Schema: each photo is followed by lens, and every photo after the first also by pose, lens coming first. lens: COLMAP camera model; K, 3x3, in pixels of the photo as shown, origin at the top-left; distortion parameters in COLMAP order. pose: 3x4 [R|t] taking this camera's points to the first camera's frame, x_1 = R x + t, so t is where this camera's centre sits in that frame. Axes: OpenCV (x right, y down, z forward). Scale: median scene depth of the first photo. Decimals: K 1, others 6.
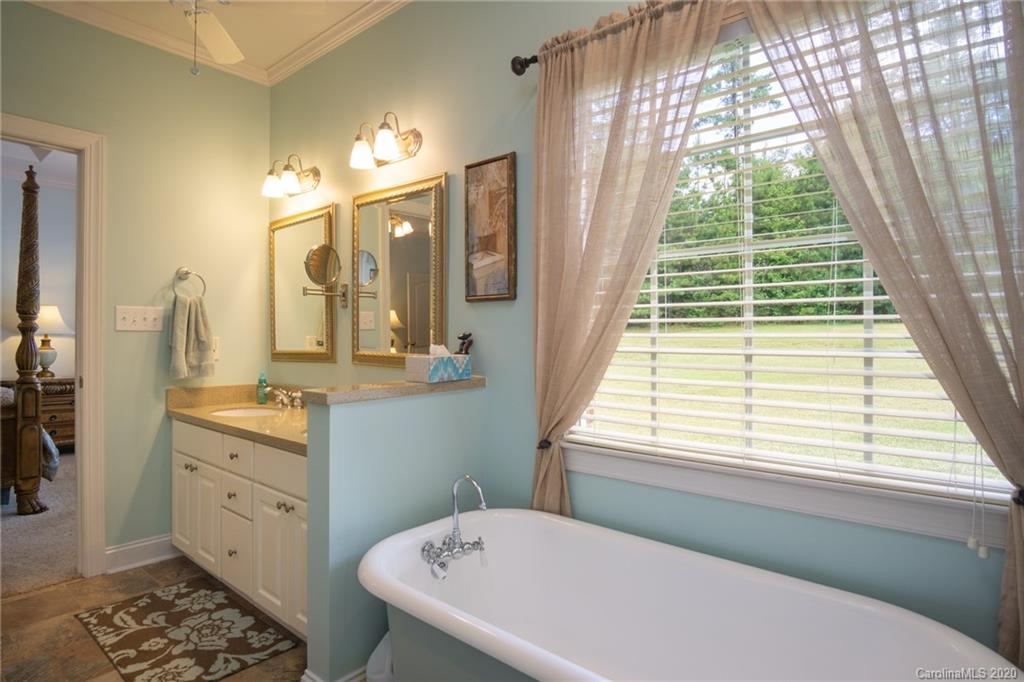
lens RADIAL K [[549.6, 0, 502.8], [0, 549.6, 334.0], [0, 0, 1]] dist [-0.010740, 0.002338]
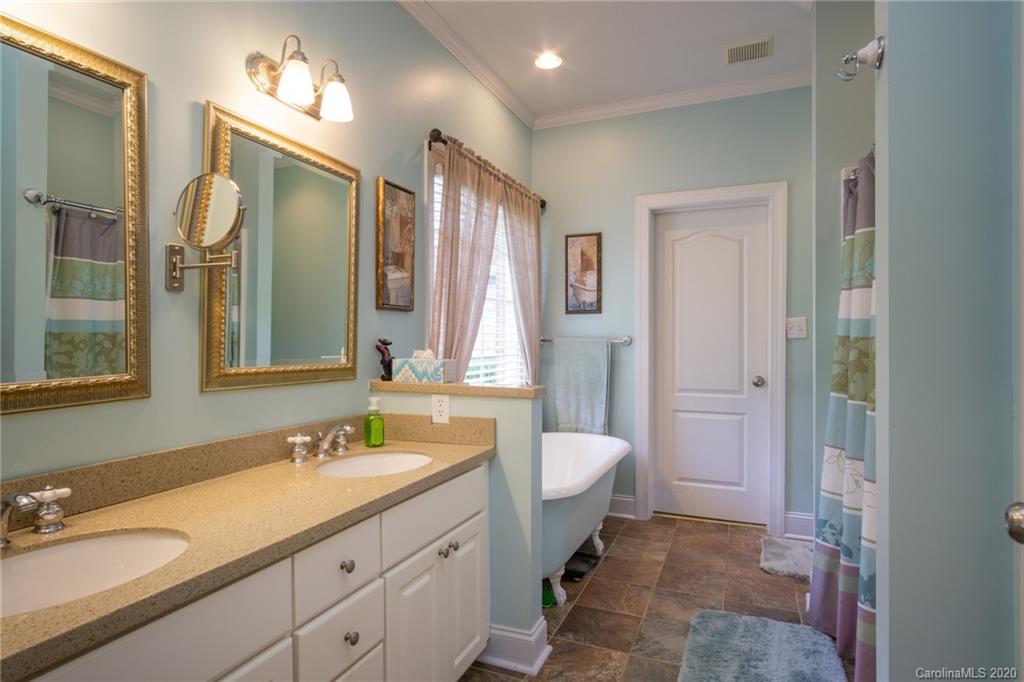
lens RADIAL K [[549.6, 0, 502.8], [0, 549.6, 334.0], [0, 0, 1]] dist [-0.010740, 0.002338]
pose [[-0.281416, 0.004729, 0.959574, -1.133558], [-0.006098, 0.999959, -0.006717, -0.006365], [-0.959567, -0.007742, -0.281375, 1.077898]]
